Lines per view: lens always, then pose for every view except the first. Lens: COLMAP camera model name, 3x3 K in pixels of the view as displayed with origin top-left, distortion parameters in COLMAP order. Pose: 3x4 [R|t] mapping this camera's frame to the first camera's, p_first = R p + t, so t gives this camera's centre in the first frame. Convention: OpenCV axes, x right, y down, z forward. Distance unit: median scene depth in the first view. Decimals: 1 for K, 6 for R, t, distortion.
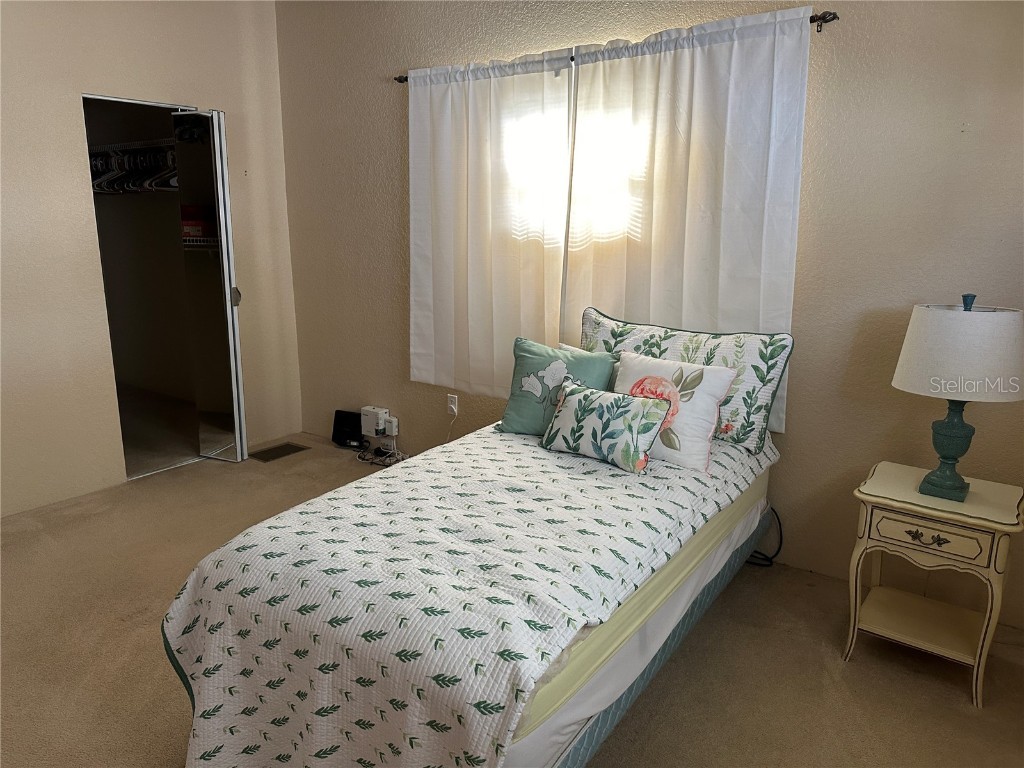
lens RADIAL K [[746.0, 0, 510.9], [0, 746.0, 378.9], [0, 0, 1]] dist [0.086663, -0.085636]
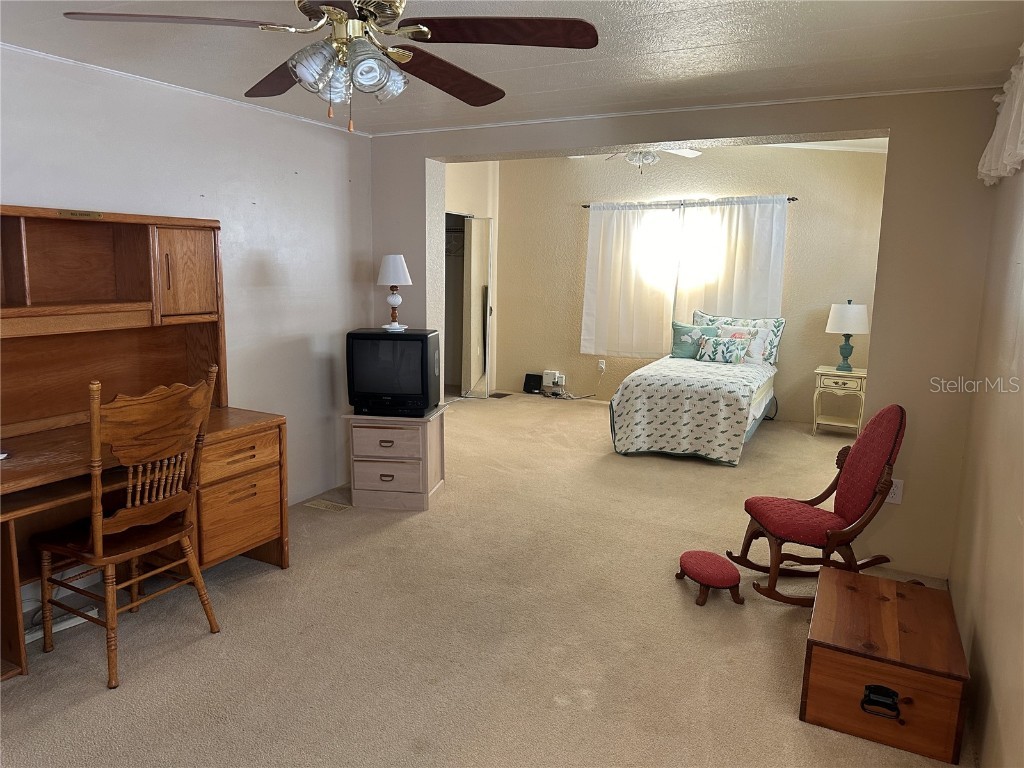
lens RADIAL K [[715.9, 0, 500.2], [0, 715.9, 382.7], [0, 0, 1]] dist [0.049401, -0.062269]
pose [[0.992813, -0.009254, 0.119316, -0.894503], [0.015935, 0.998350, -0.055168, 0.282925], [-0.118608, 0.056673, 0.991322, -1.317480]]
